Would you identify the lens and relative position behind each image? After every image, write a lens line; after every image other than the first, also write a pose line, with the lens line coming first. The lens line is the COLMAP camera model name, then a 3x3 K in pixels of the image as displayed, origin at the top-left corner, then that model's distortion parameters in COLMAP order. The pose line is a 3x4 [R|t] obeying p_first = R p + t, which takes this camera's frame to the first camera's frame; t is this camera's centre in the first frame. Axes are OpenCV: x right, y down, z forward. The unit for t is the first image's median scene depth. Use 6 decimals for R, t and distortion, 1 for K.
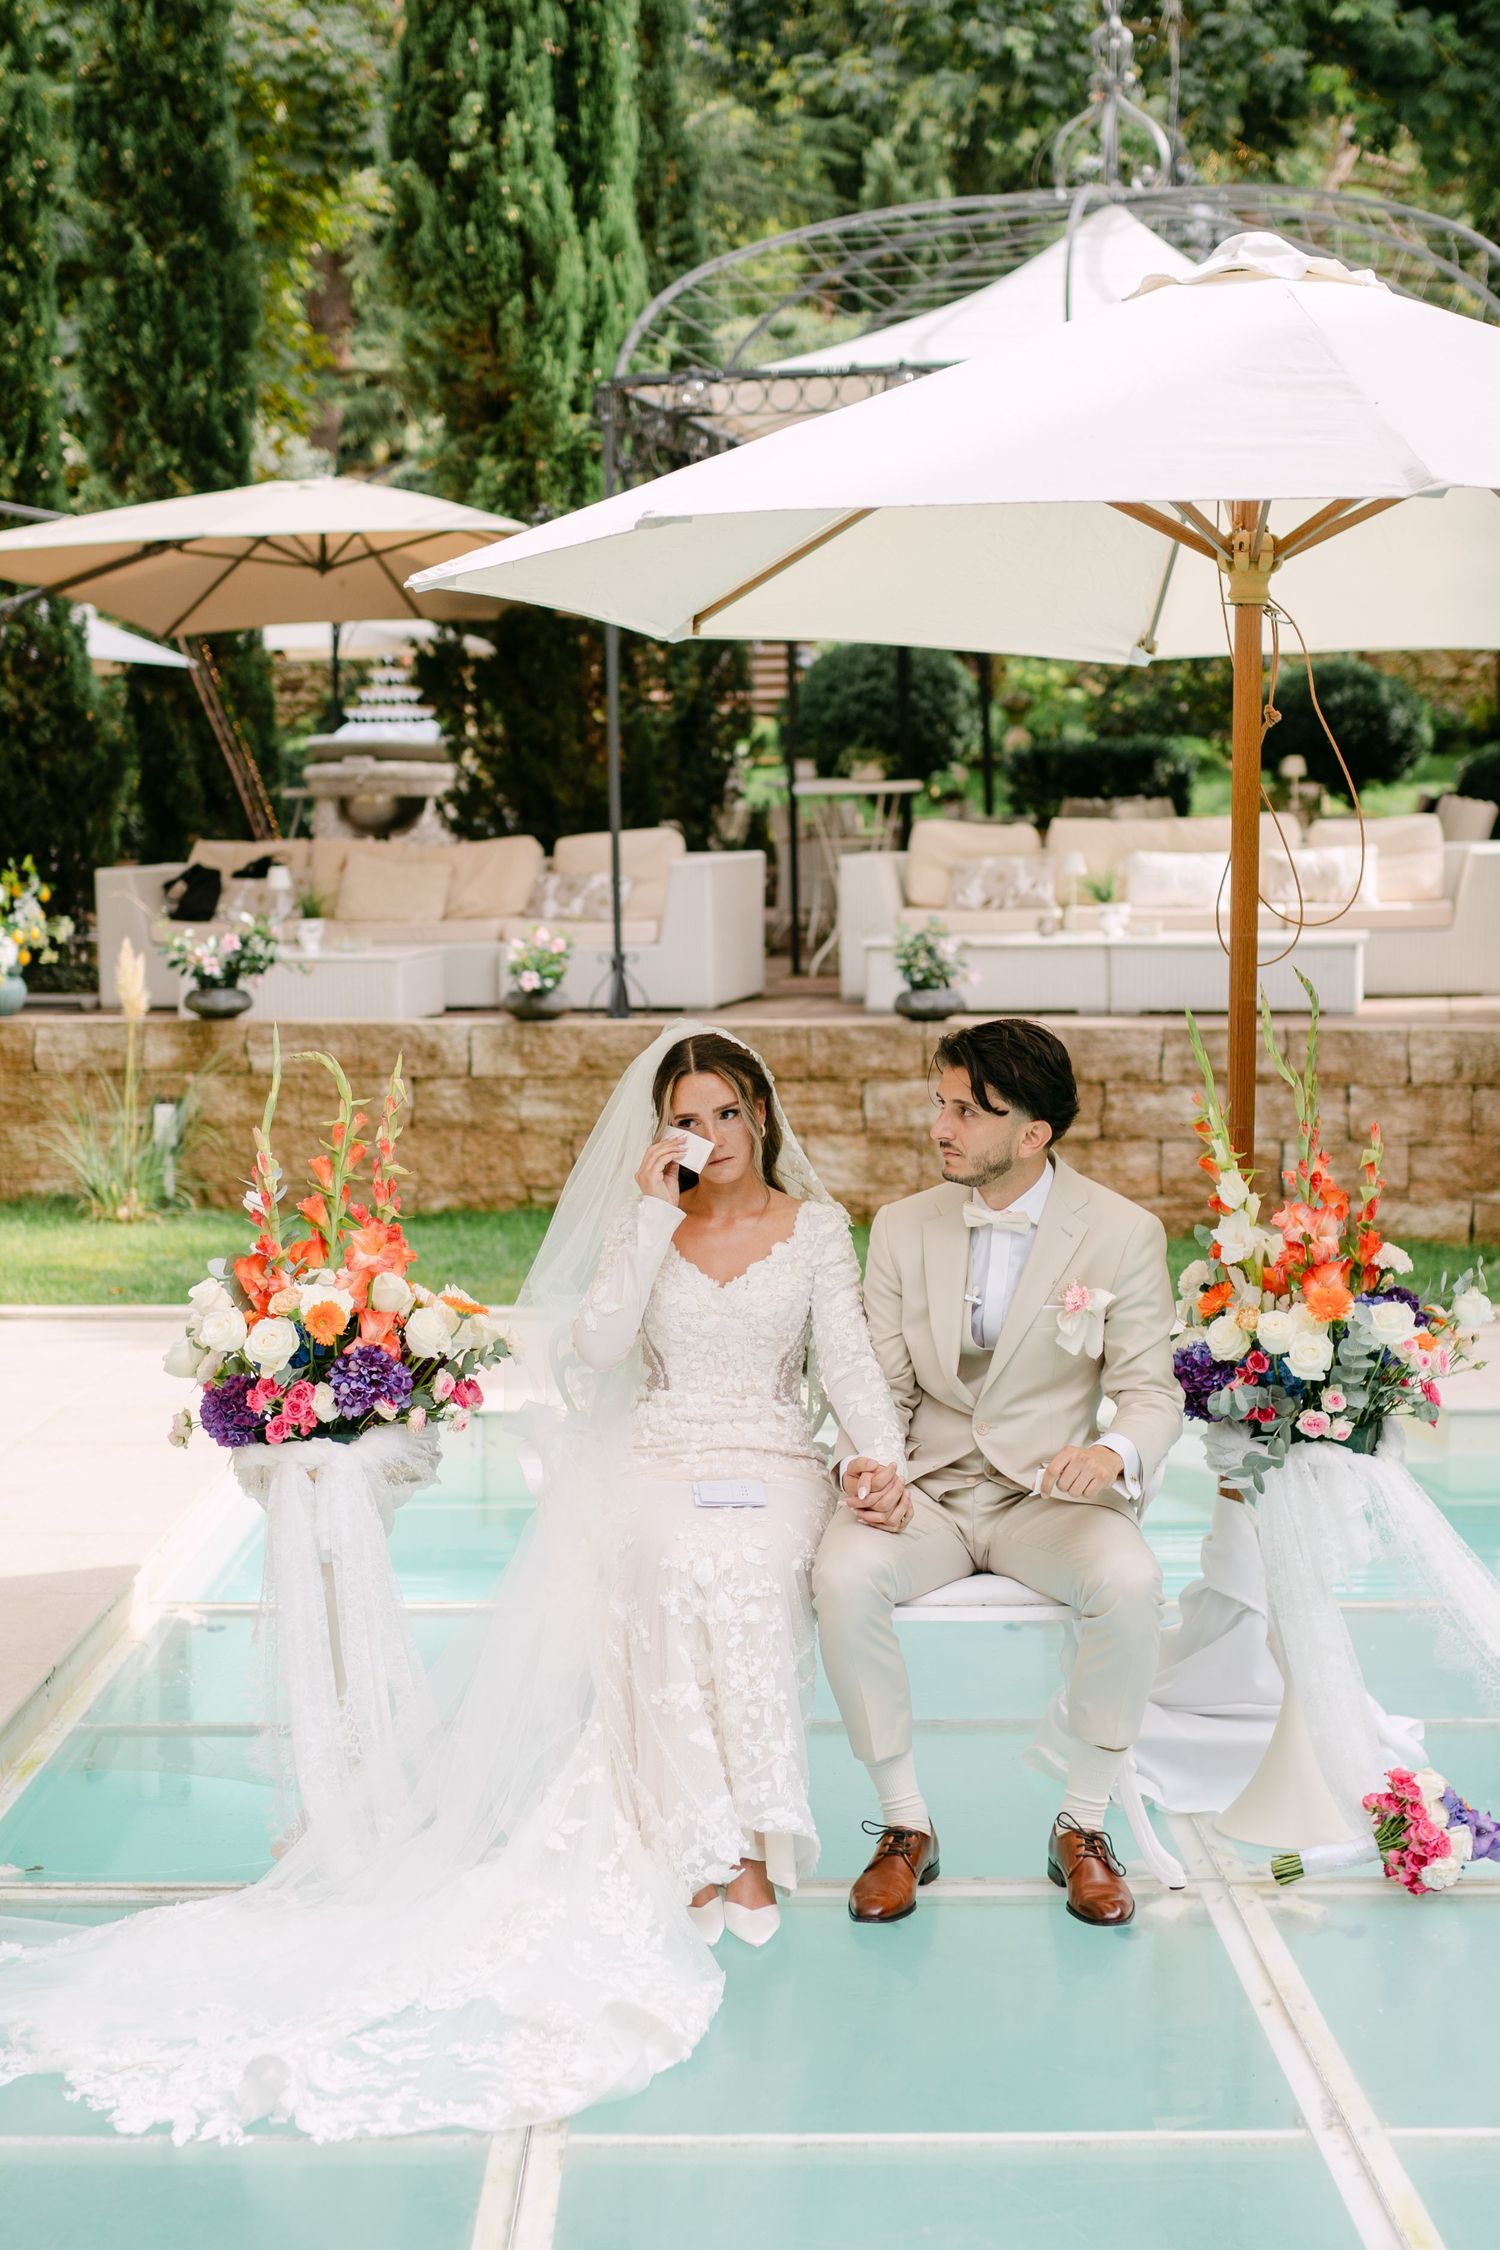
lens RADIAL K [[3204.9, 0, 750.0], [0, 3204.9, 1125.0], [0, 0, 1]] dist [-0.076322, 0.072867]
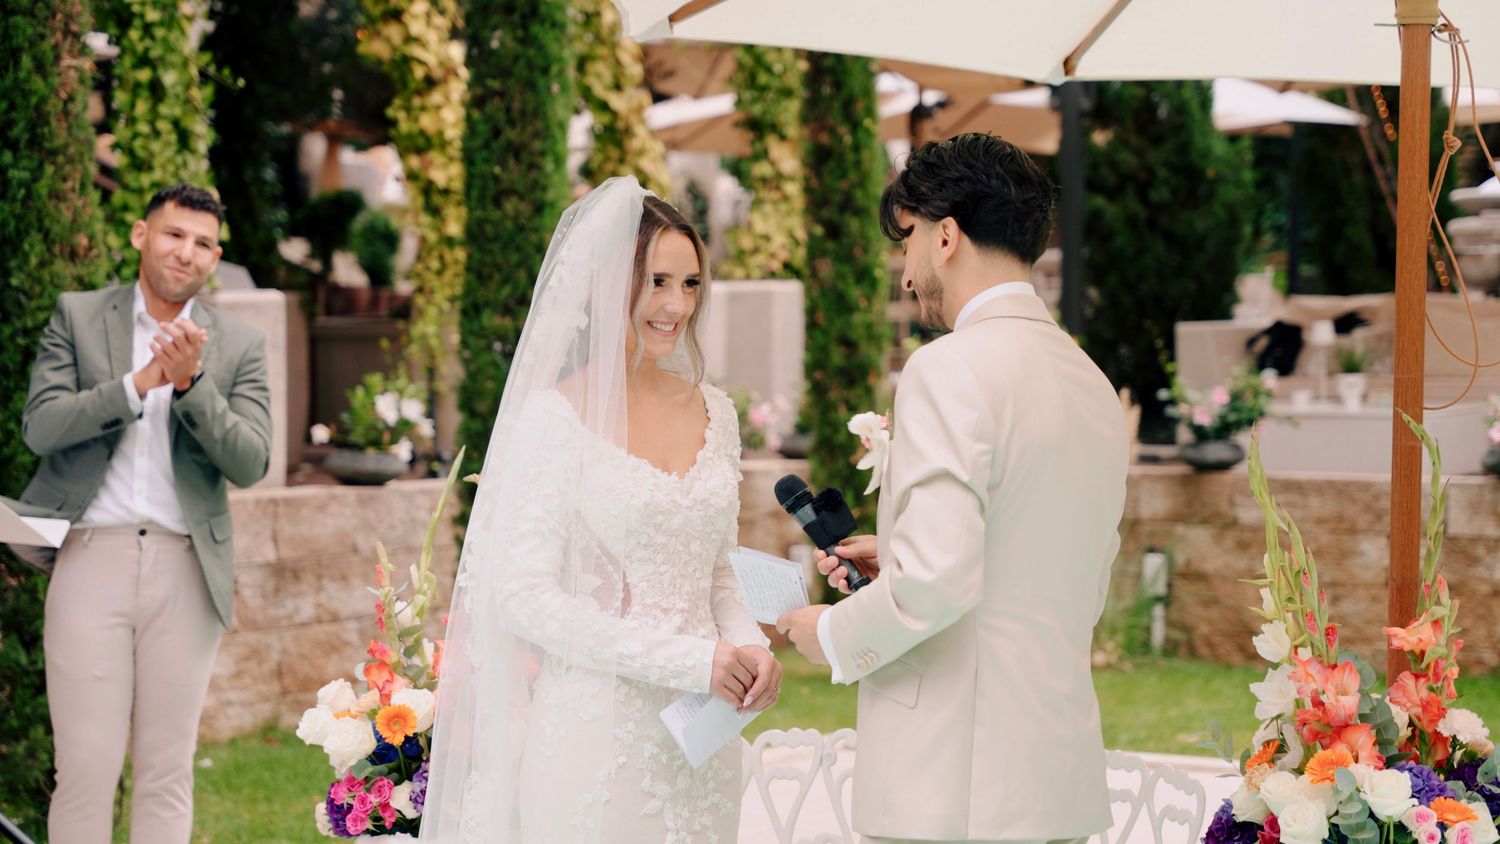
lens RADIAL K [[3233.4, 0, 750.0], [0, 3233.4, 422.0], [0, 0, 1]] dist [0.019609, 0.058051]
pose [[0.887939, 0.013874, -0.459752, 0.172100], [-0.038401, 0.998291, -0.044041, 0.001646], [0.458355, 0.056761, 0.886955, 0.033884]]
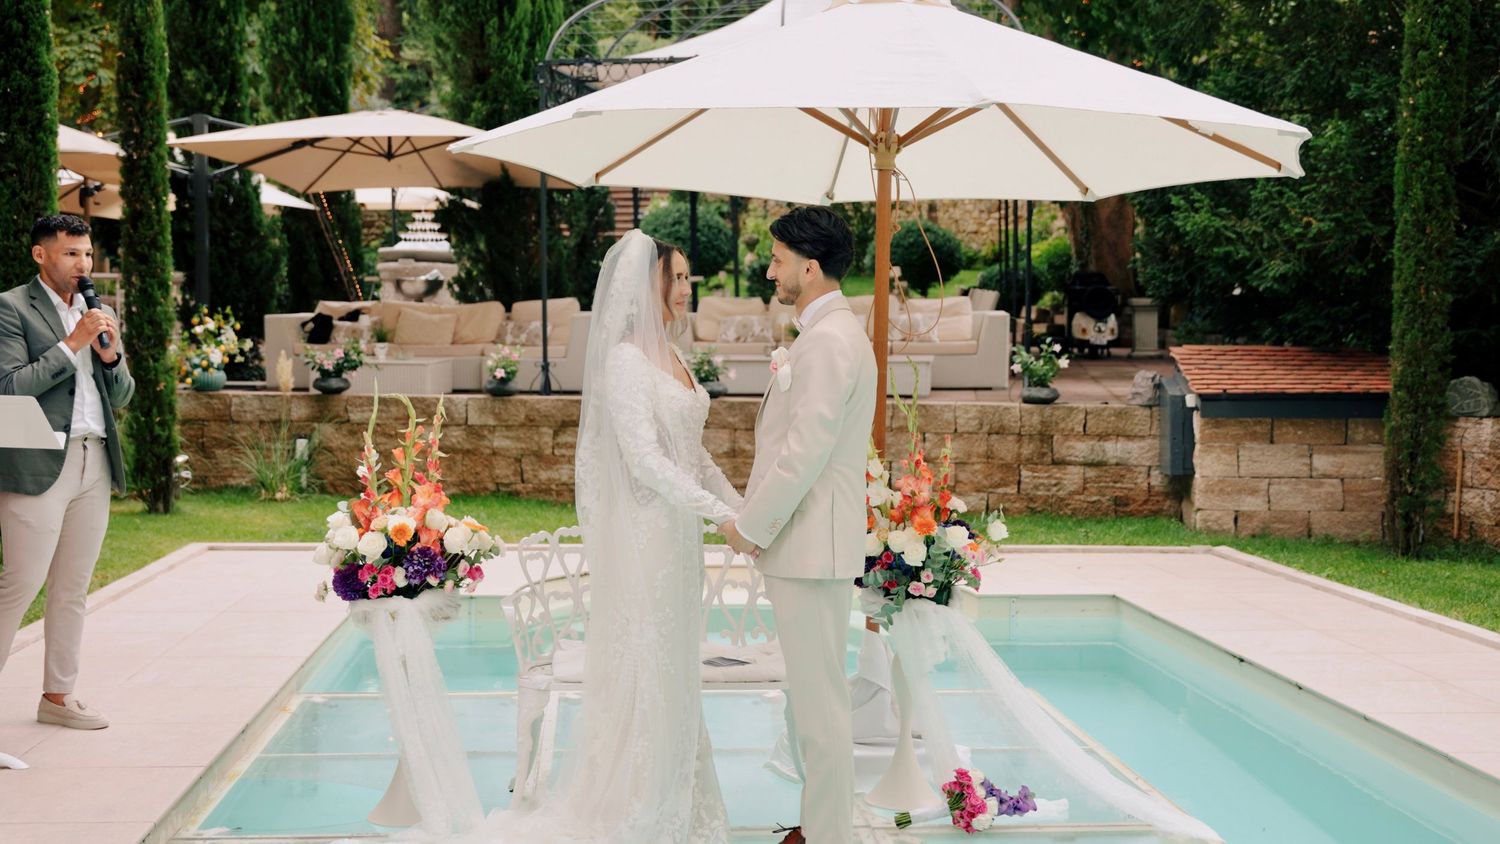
lens RADIAL K [[1672.8, 0, 750.0], [0, 1672.8, 422.0], [0, 0, 1]] dist [0.014043, -0.136871]
pose [[0.996318, 0.009740, 0.085182, -0.004449], [-0.007573, 0.999640, -0.025724, 0.007114], [-0.085402, 0.024985, 0.996033, -0.002198]]
